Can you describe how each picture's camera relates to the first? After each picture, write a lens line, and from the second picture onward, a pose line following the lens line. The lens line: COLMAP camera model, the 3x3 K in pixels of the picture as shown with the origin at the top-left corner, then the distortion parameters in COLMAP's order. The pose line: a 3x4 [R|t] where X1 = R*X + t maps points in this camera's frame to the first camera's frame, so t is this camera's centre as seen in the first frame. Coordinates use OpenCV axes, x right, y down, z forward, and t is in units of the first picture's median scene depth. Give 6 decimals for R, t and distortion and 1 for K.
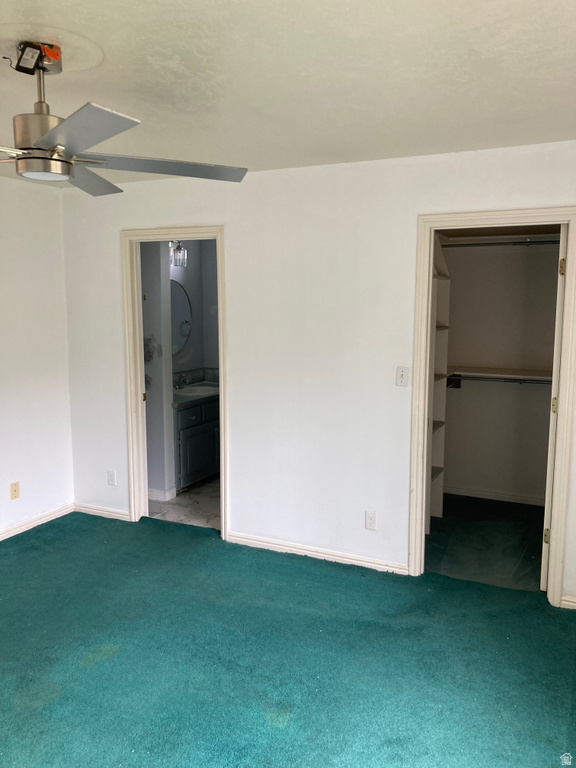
lens RADIAL K [[619.5, 0, 288.9], [0, 619.5, 387.2], [0, 0, 1]] dist [-0.002653, 0.000056]
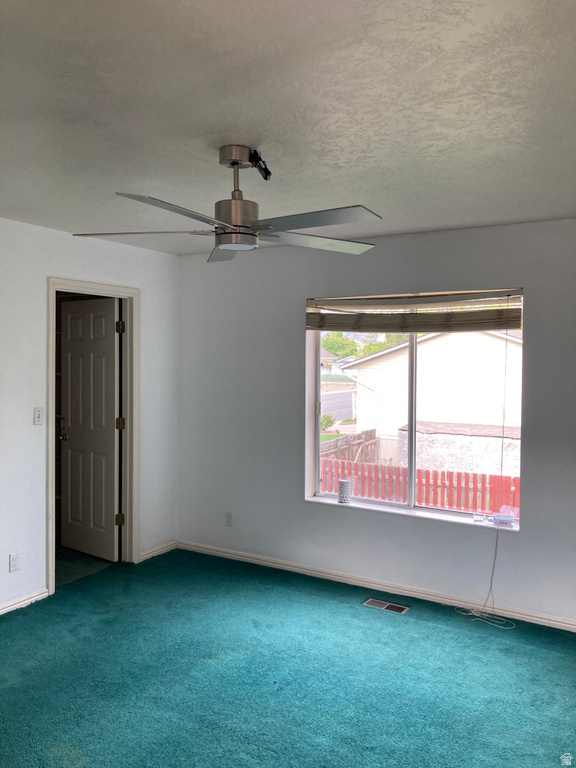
lens RADIAL K [[619.5, 0, 288.1], [0, 619.5, 380.5], [0, 0, 1]] dist [-0.002653, 0.000056]
pose [[0.103833, -0.043342, 0.993650, -0.920454], [0.138476, 0.989950, 0.028710, -0.053744], [-0.984908, 0.134615, 0.108791, 0.447274]]
